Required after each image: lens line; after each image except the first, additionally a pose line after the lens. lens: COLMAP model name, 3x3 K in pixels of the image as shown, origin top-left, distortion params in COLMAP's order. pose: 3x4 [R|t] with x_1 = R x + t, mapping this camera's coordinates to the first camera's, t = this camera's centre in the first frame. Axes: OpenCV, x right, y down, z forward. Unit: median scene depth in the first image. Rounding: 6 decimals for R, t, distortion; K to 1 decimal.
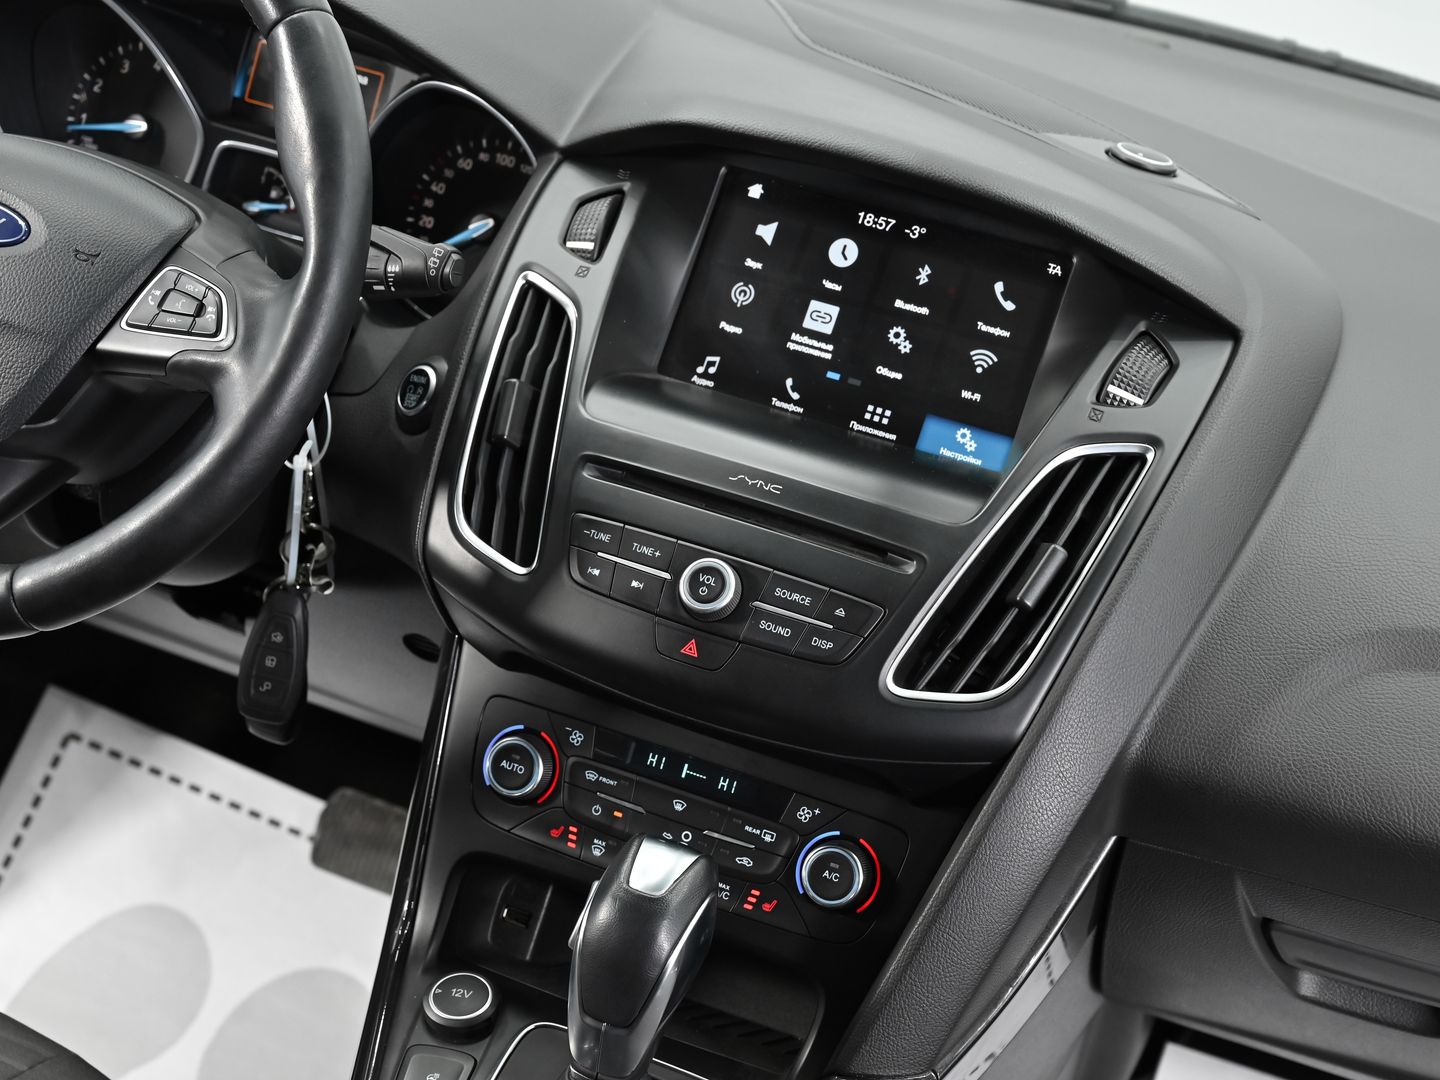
lens RADIAL K [[2671.7, 0, 717.8], [0, 2671.7, 539.5], [0, 0, 1]] dist [0.039389, 0.000000]
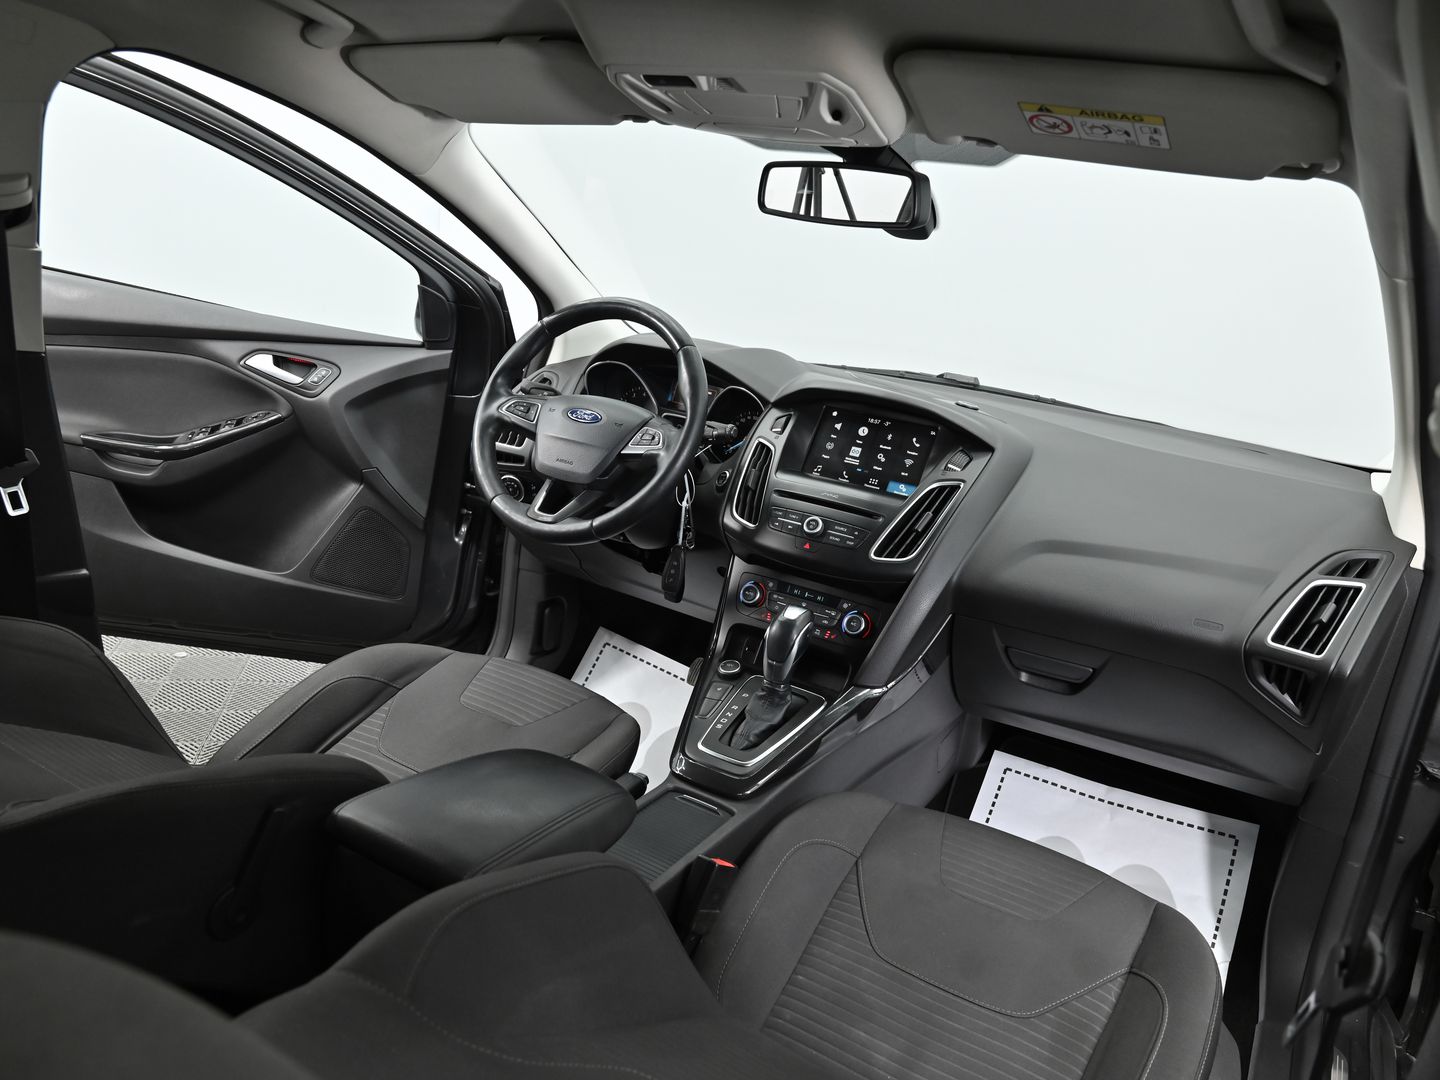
lens RADIAL K [[1088.0, 0, 704.1], [0, 1088.0, 553.6], [0, 0, 1]] dist [-0.001613, -0.004008]
pose [[0.988570, 0.007713, -0.150568, 0.057606], [-0.028171, 0.990551, -0.134222, 0.207726], [0.148110, 0.136929, 0.979446, -0.220215]]
